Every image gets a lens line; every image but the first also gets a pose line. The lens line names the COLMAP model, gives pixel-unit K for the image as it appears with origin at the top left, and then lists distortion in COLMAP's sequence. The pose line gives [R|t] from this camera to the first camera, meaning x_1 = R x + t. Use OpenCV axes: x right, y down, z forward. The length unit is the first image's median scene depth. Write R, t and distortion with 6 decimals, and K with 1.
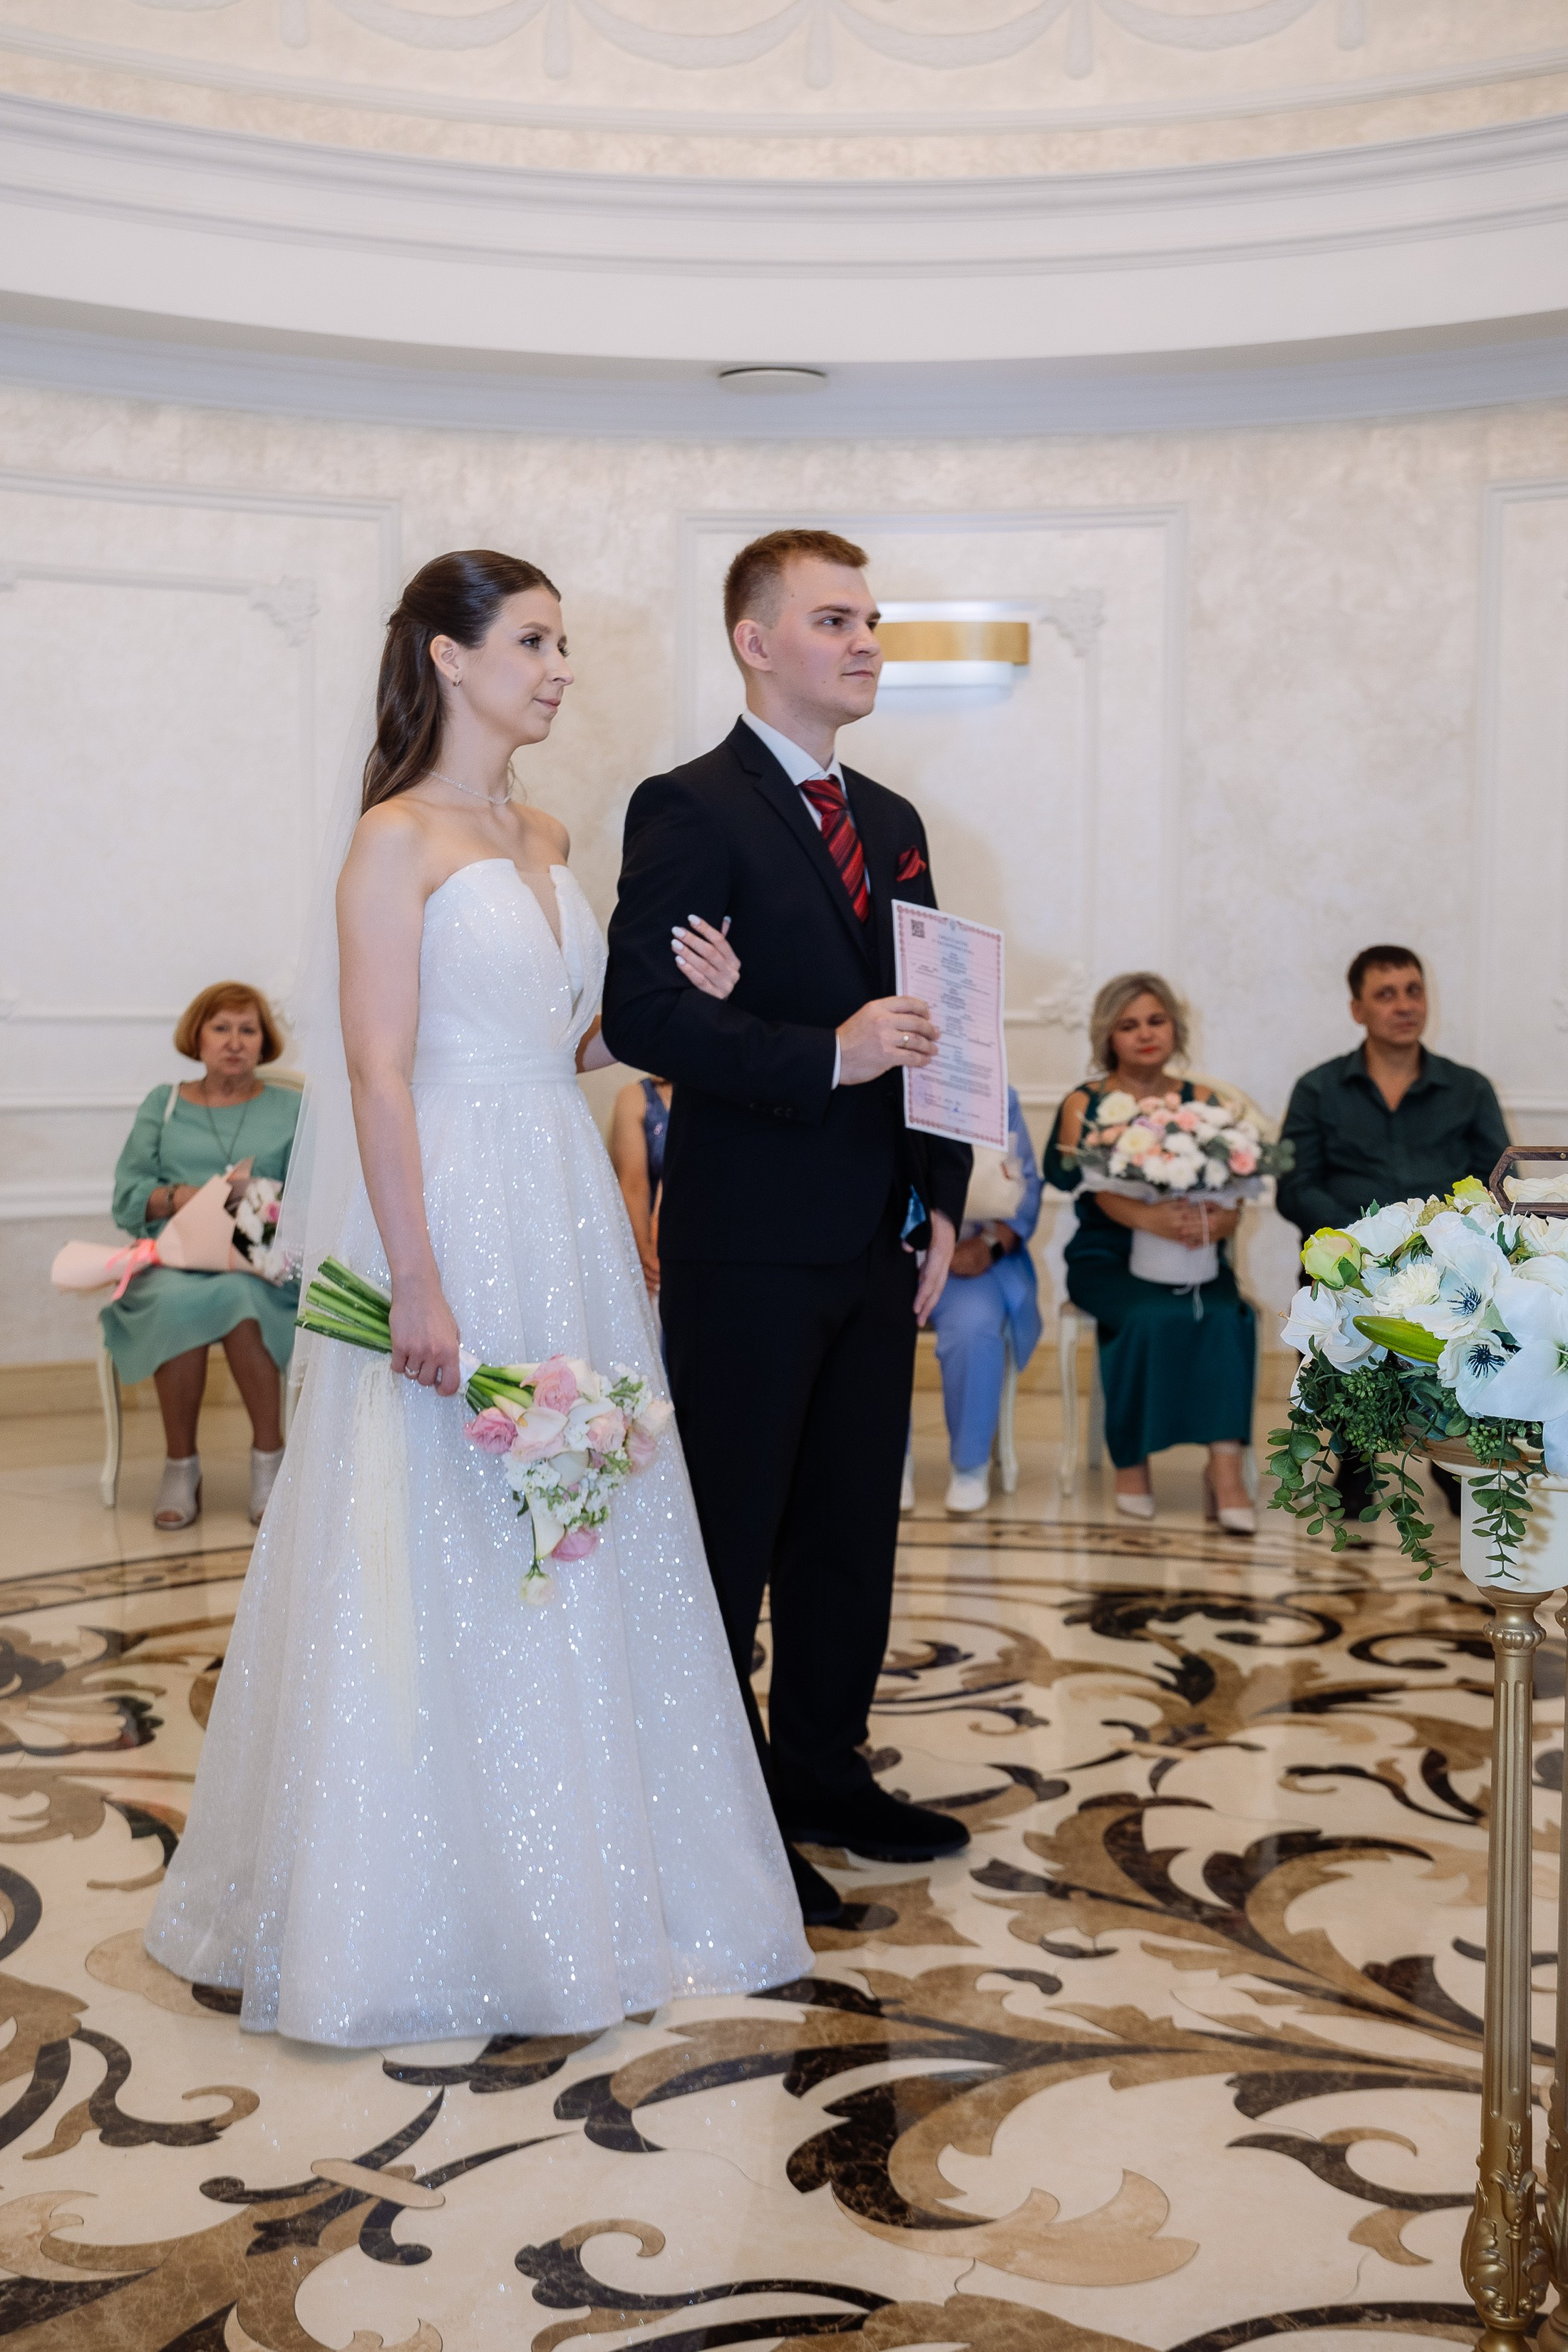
lens RADIAL K [[2523.1, 0, 778.6], [0, 2523.1, 1193.1], [0, 0, 1]] dist [0.003444, 0.066018]
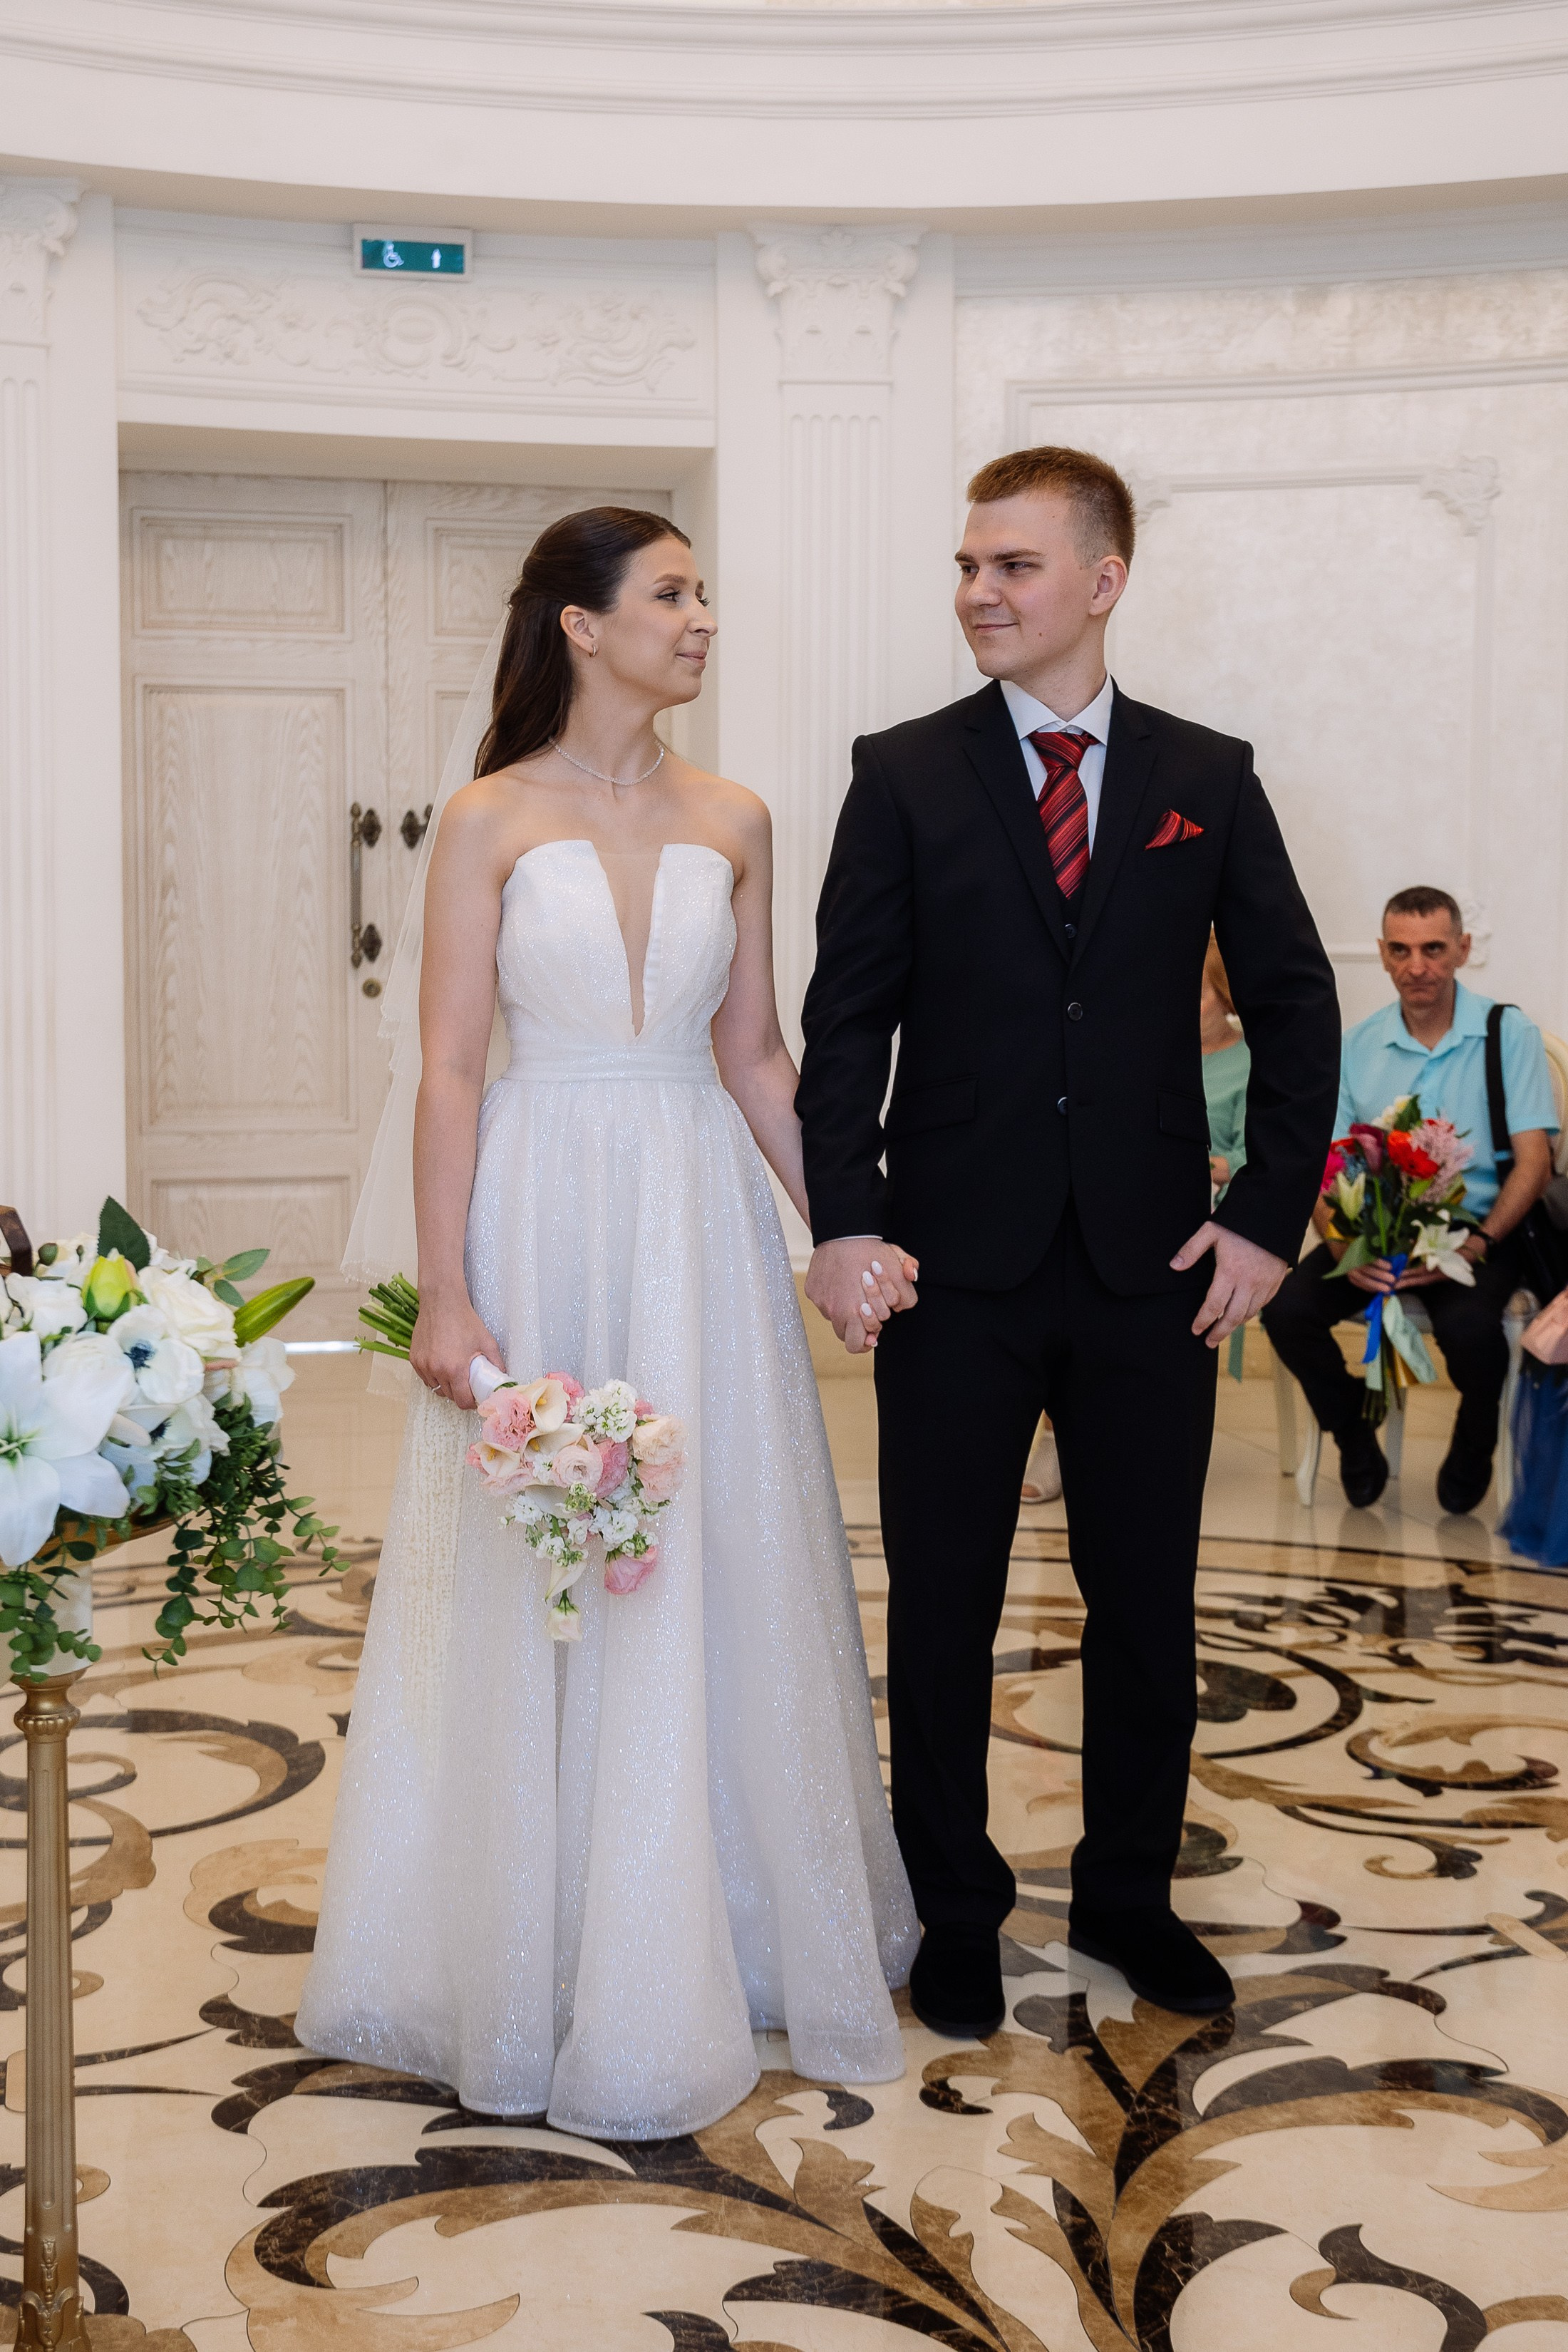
lens RADIAL K [[2851.6, 0, 795.6], [0, 2851.6, 1121.5], [0, 0, 1]] dist [-0.005702, 0.083986]
pose [[0.748254, 0.050939, -0.661454, 0.370708], [-0.050179, 0.998537, 0.020134, -0.025223], [0.661512, 0.018126, 0.749715, 0.124407]]
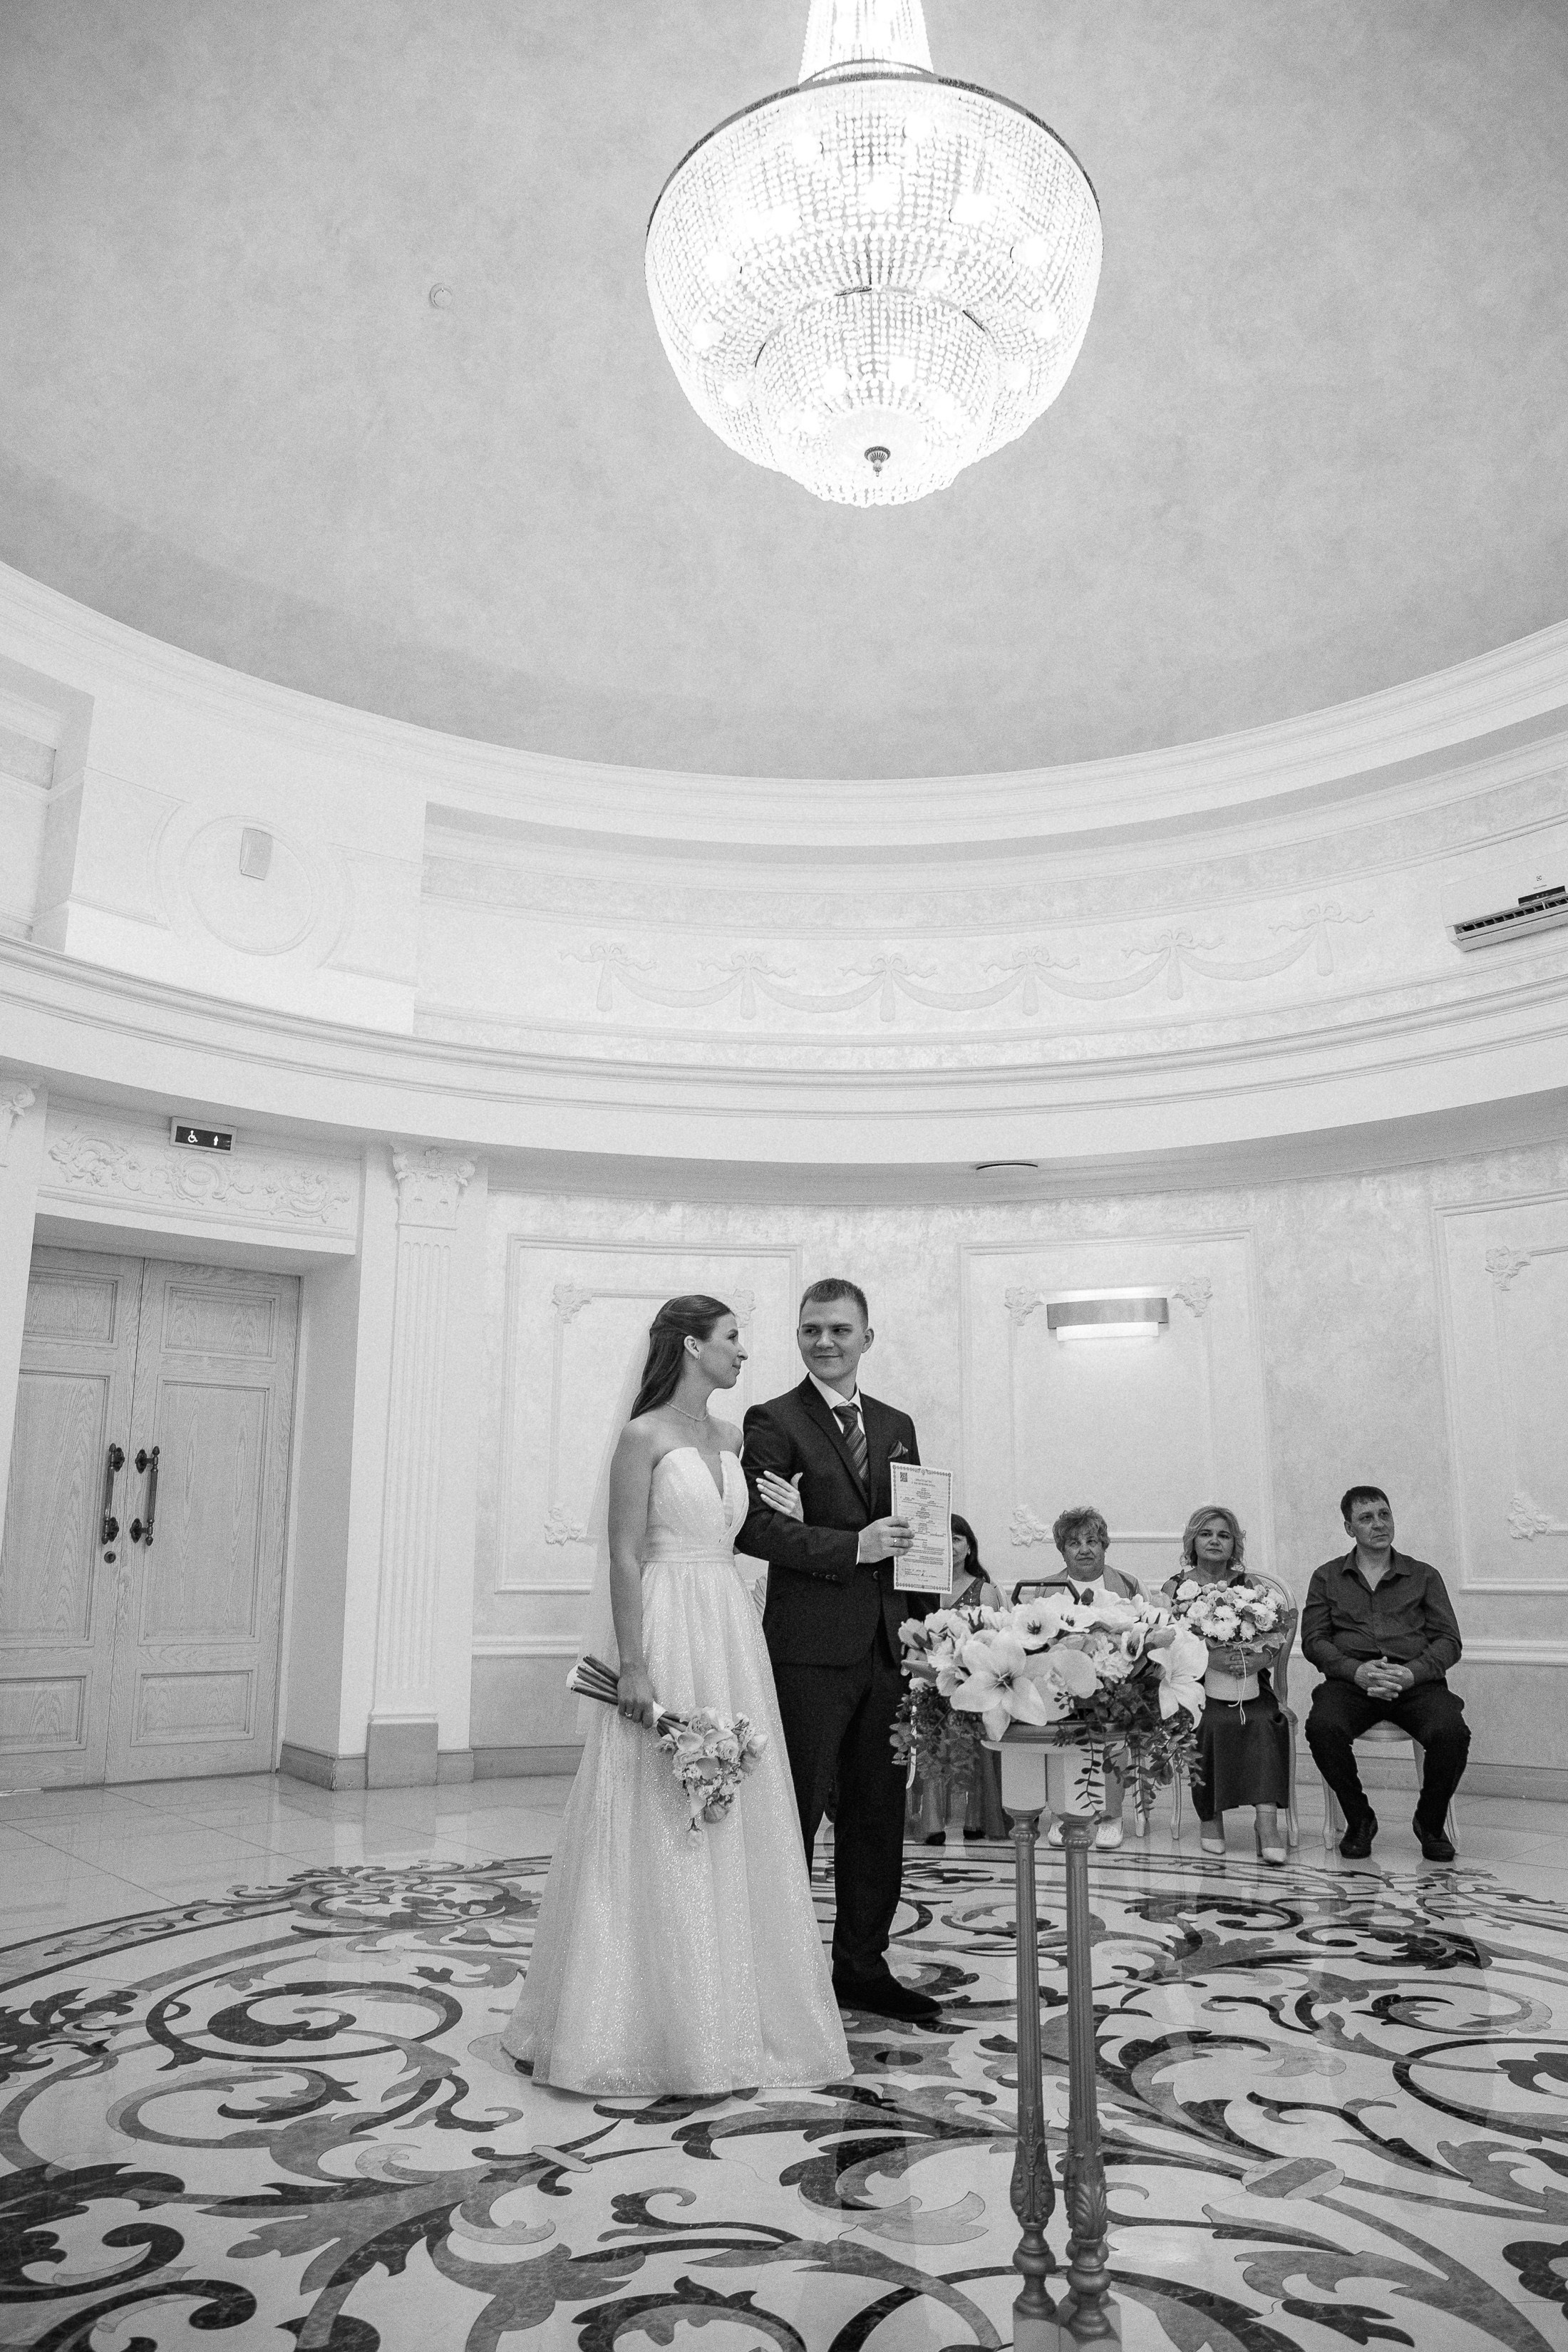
lens RADIAL K [[1611.0, 0, 768.1], [0, 1611.0, 1177.5], [0, 0, 1]] dist [-0.112765, 0.079498]
pose [[0.969597, -0.054977, -0.238451, 0.126315], [-0.017303, 0.956595, -0.290907, 0.014599], [0.244094, 0.286189, 0.926560, -0.094172]]
